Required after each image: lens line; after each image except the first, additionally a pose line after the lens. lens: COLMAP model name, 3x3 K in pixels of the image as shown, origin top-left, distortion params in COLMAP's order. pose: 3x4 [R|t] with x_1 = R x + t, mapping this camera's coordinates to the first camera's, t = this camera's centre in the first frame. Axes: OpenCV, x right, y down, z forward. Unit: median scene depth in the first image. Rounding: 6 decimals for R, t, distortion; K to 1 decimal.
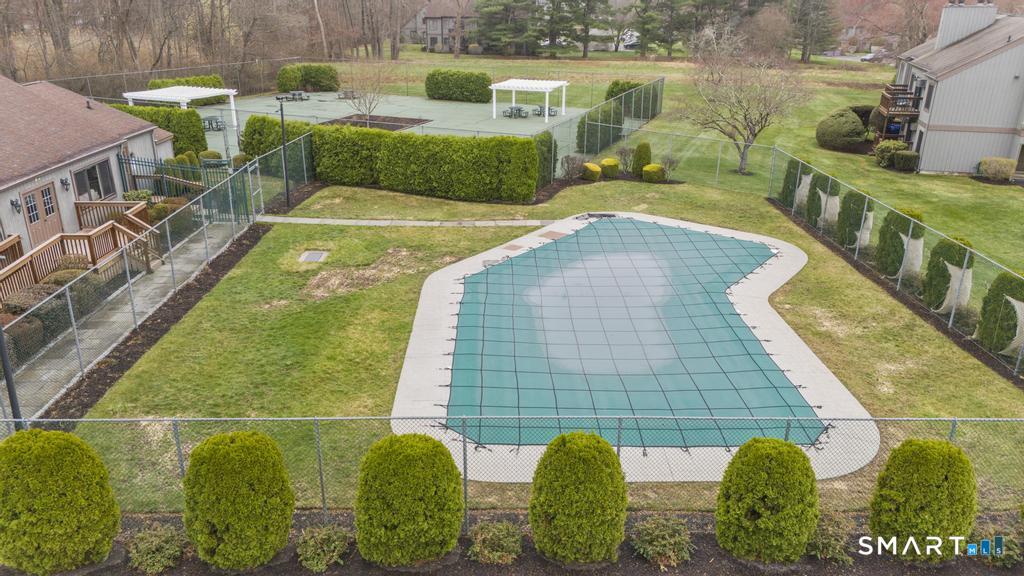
lens RADIAL K [[748.9, 0, 512.0], [0, 748.9, 288.0], [0, 0, 1]] dist [0.076543, -0.002394]
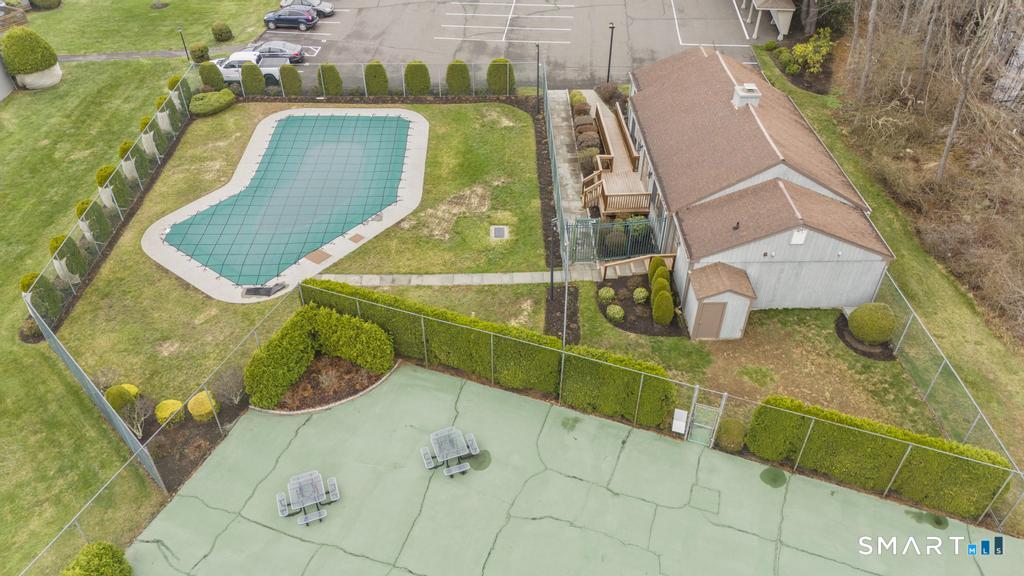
lens RADIAL K [[748.9, 0, 512.0], [0, 748.9, 288.0], [0, 0, 1]] dist [0.076543, -0.002394]
pose [[-0.999943, -0.001724, -0.010546, -0.289870], [-0.010043, 0.488833, 0.872320, -1.309218], [0.003651, 0.872376, -0.488822, 1.904345]]
